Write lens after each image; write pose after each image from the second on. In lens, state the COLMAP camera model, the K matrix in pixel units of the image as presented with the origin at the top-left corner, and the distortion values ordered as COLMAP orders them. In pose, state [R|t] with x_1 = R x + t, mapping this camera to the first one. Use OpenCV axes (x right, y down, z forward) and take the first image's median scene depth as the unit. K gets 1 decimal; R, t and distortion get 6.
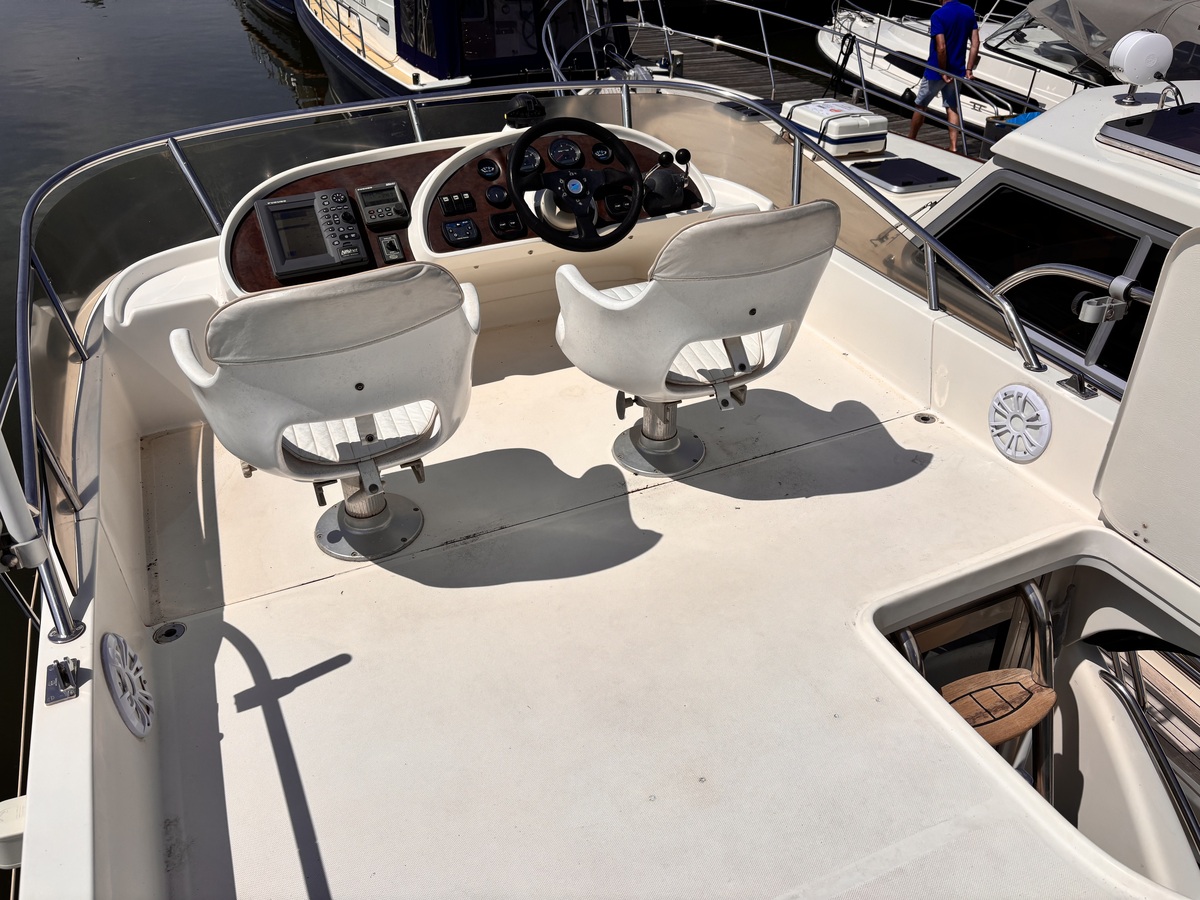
lens RADIAL K [[960.7, 0, 624.4], [0, 960.7, 423.9], [0, 0, 1]] dist [0.009264, 0.002647]
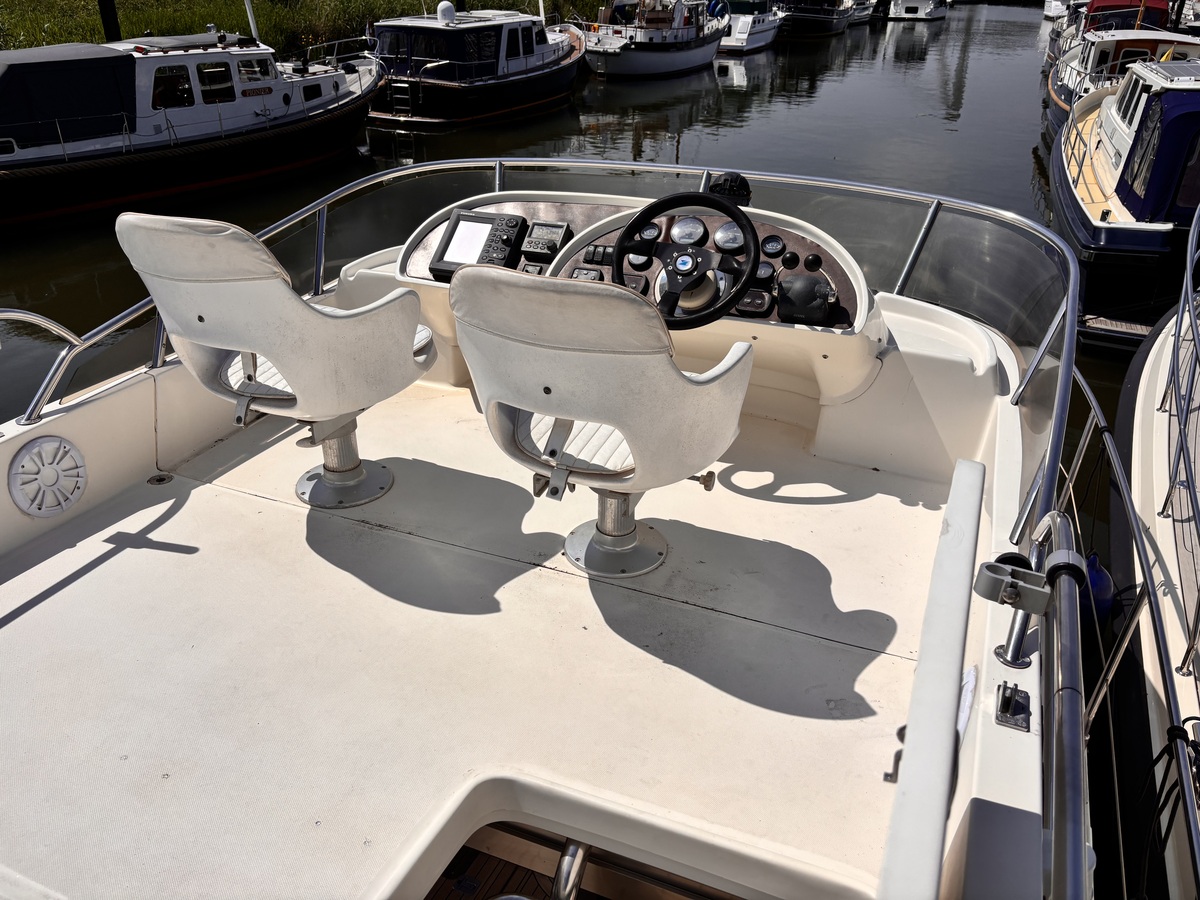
lens RADIAL K [[931.4, 0, 595.4], [0, 931.4, 439.0], [0, 0, 1]] dist [0.099024, -0.079196]
pose [[0.670984, 0.338770, -0.659557, 0.571859], [-0.401905, 0.913685, 0.060431, -0.112632], [0.623100, 0.224531, 0.749221, 0.304252]]
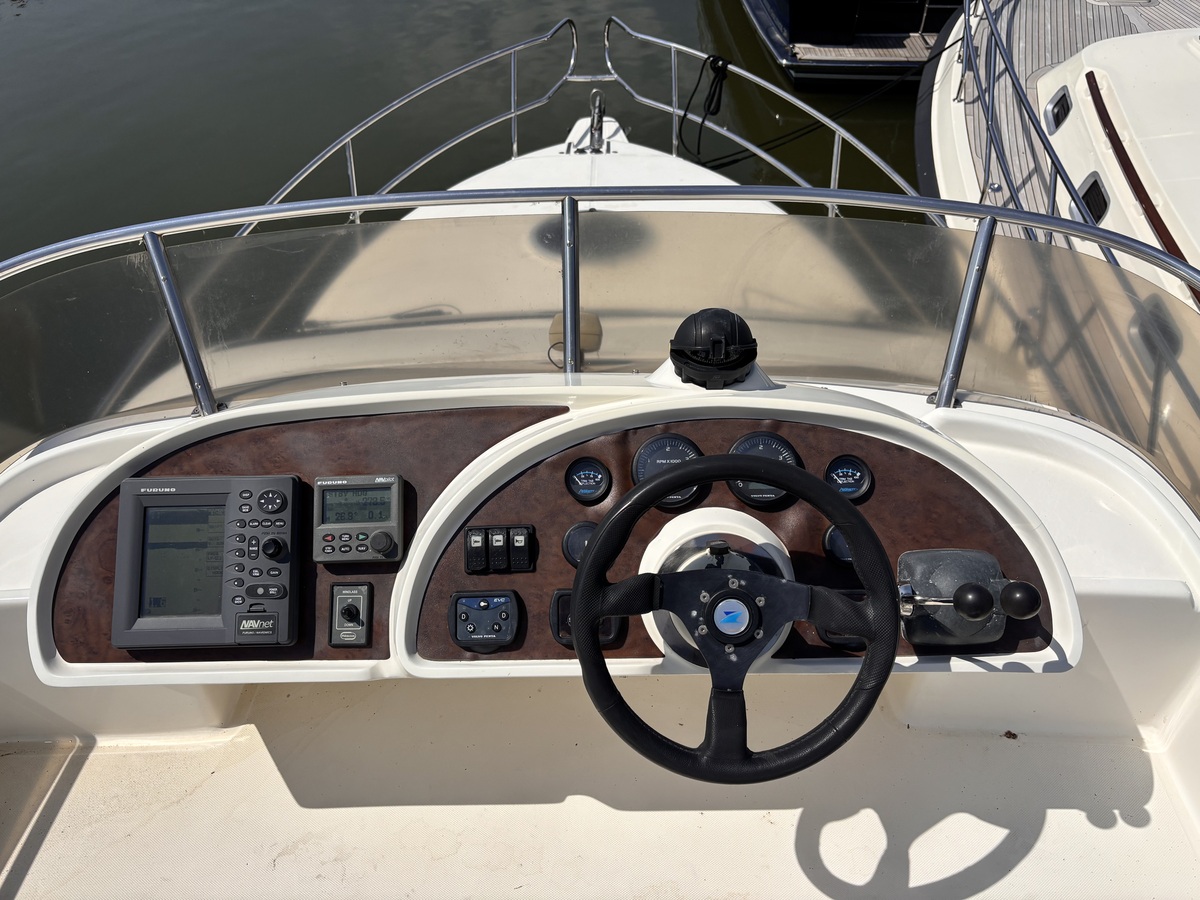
lens RADIAL K [[897.2, 0, 600.0], [0, 897.2, 450.0], [0, 0, 1]] dist [0.058570, -0.000631]
pose [[0.904936, 0.292928, -0.308681, -0.001461], [-0.218572, 0.942327, 0.253468, -0.420878], [0.365126, -0.161904, 0.916772, 0.633896]]
